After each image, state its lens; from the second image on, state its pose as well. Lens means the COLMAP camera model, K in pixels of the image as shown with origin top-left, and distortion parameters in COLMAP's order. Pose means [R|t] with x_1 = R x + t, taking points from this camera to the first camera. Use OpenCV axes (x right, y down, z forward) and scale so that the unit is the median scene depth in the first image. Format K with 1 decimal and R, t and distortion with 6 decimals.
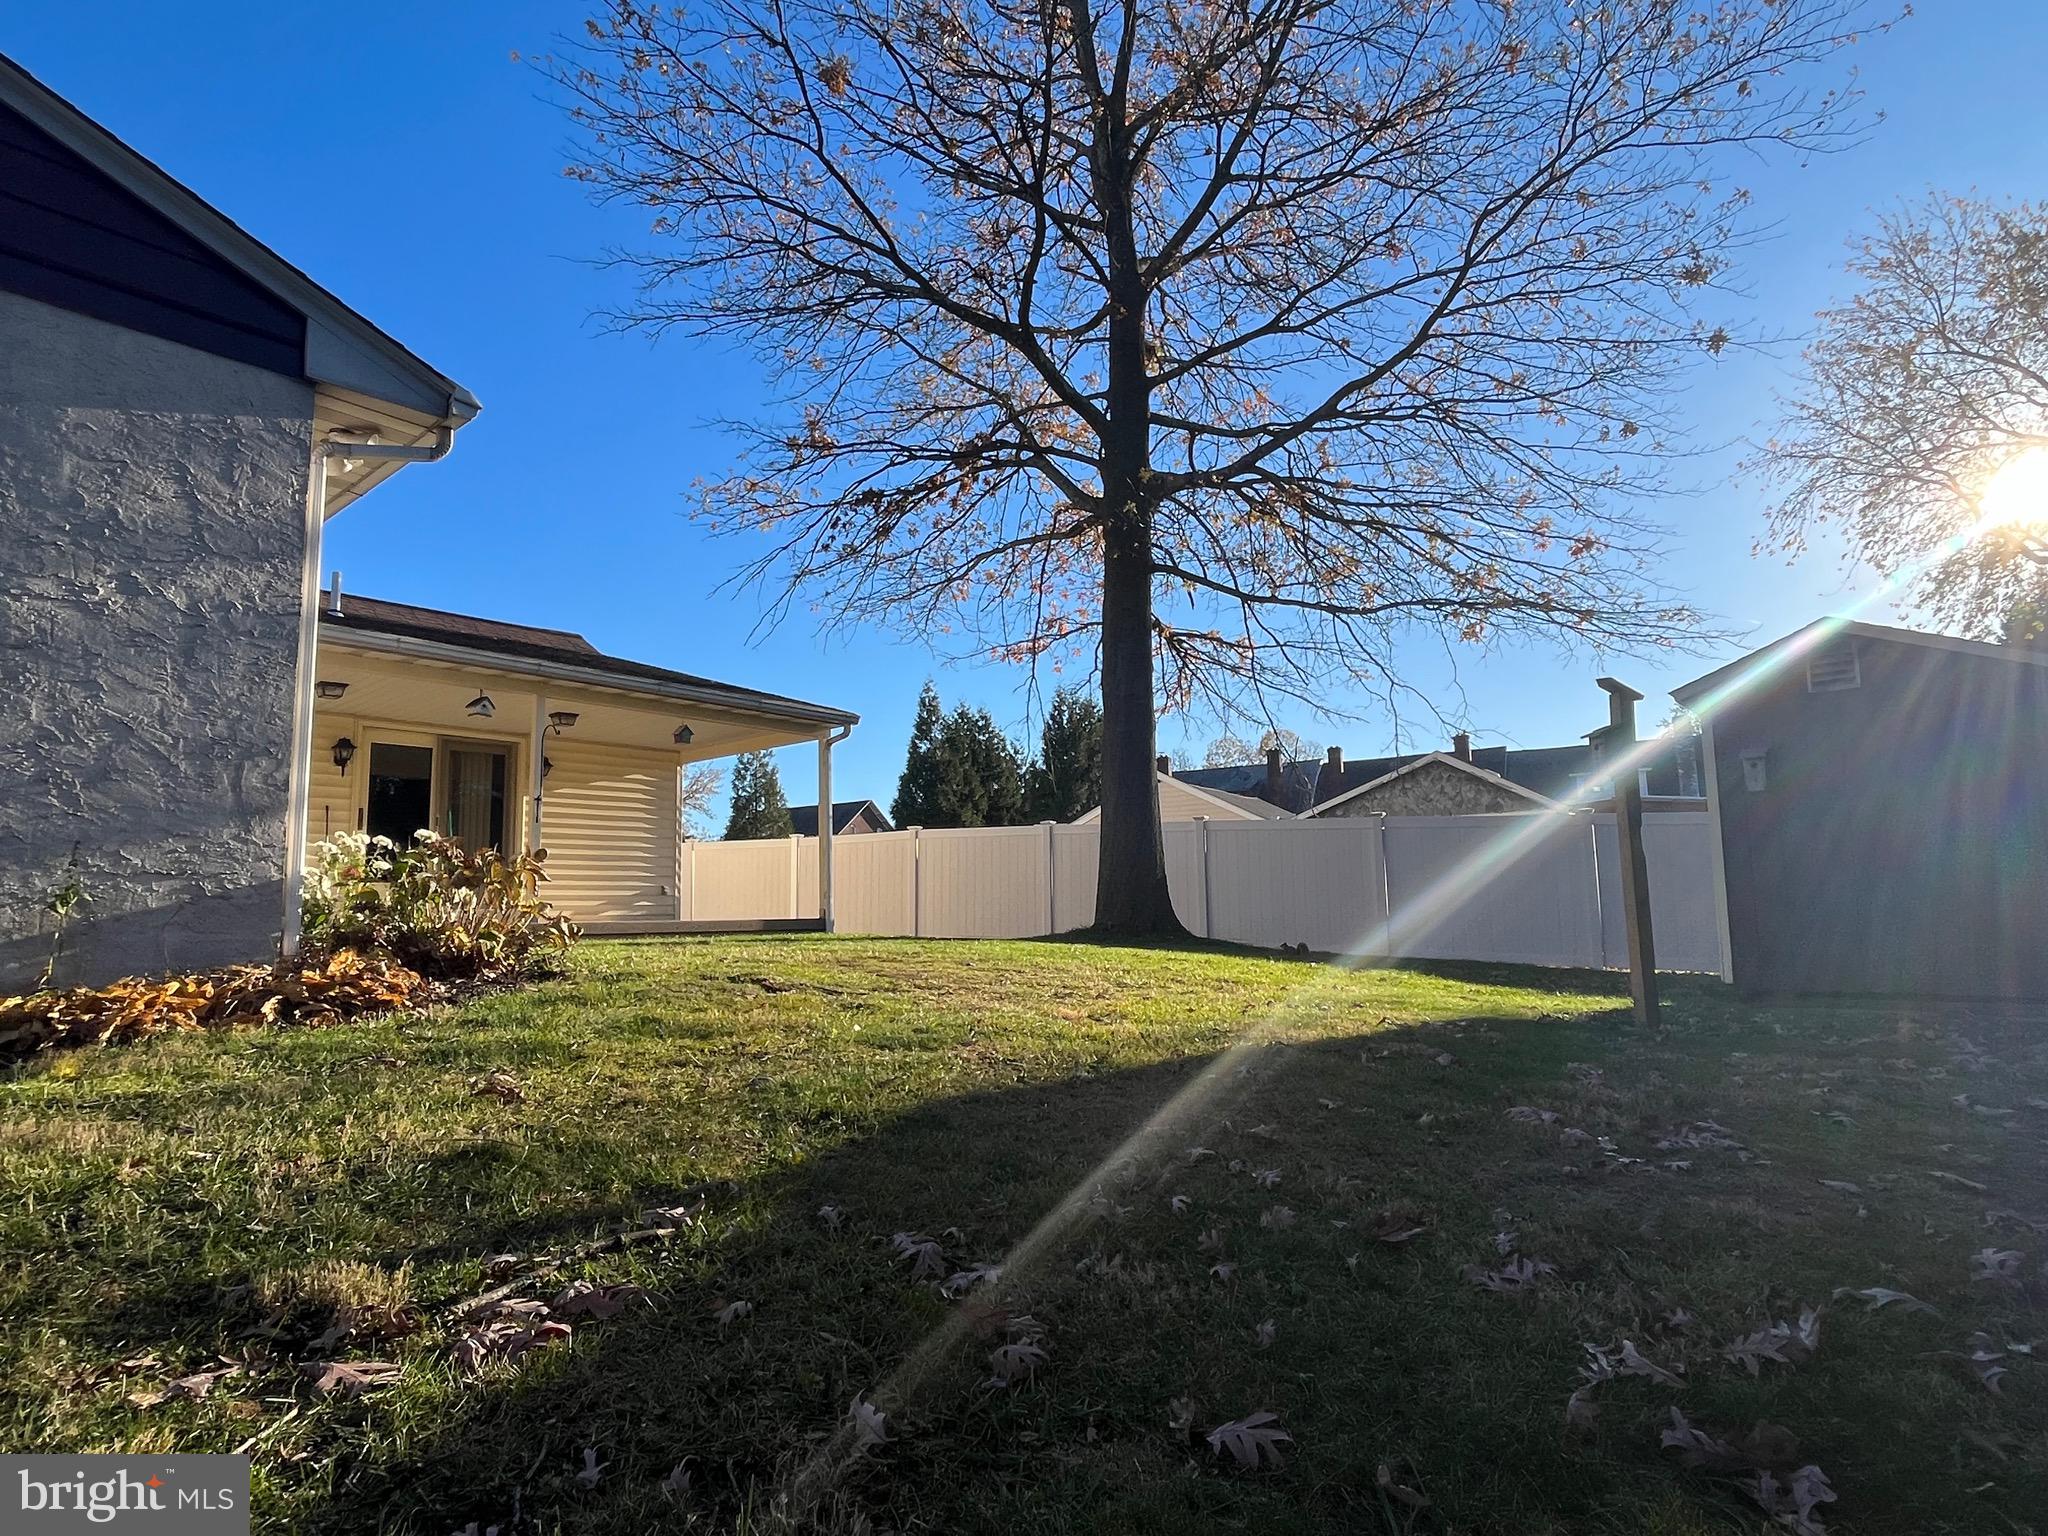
lens RADIAL K [[1142.3, 0, 1024.2], [0, 1142.3, 770.3], [0, 0, 1]] dist [-0.000669, -0.000042]
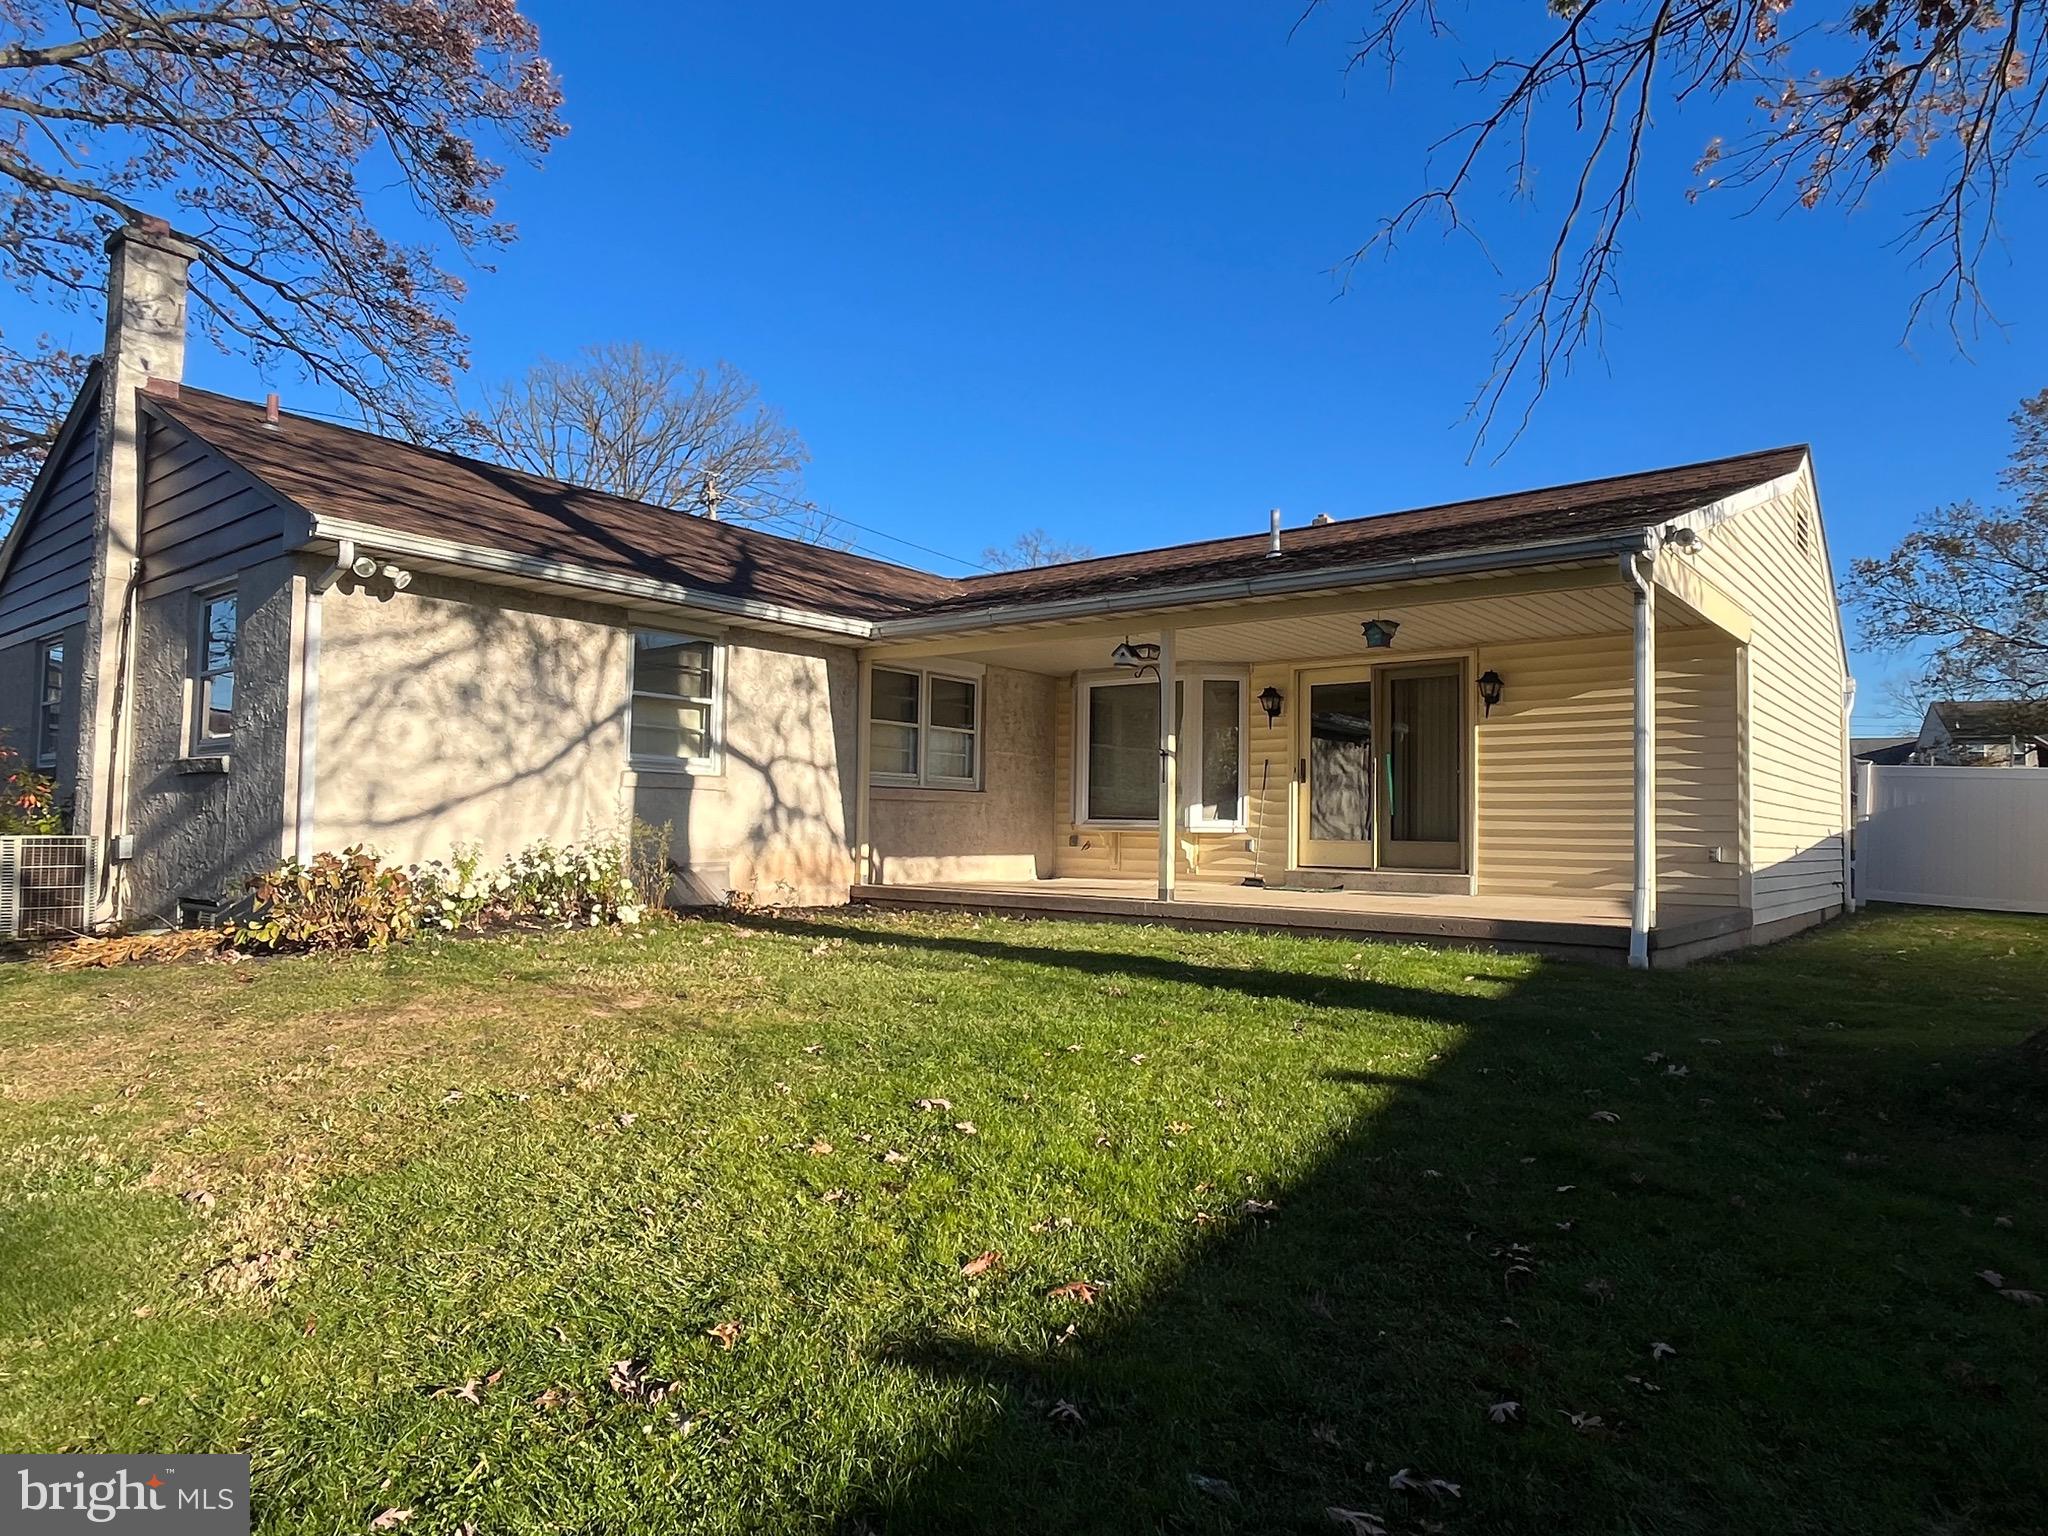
lens RADIAL K [[1233.2, 0, 1026.9], [0, 1233.2, 766.6], [0, 0, 1]] dist [0.001108, 0.000101]
pose [[0.066679, -0.053227, -0.996354, 0.374673], [0.103764, 0.993532, -0.046132, 0.060599], [0.992364, -0.100309, 0.071771, 0.707582]]
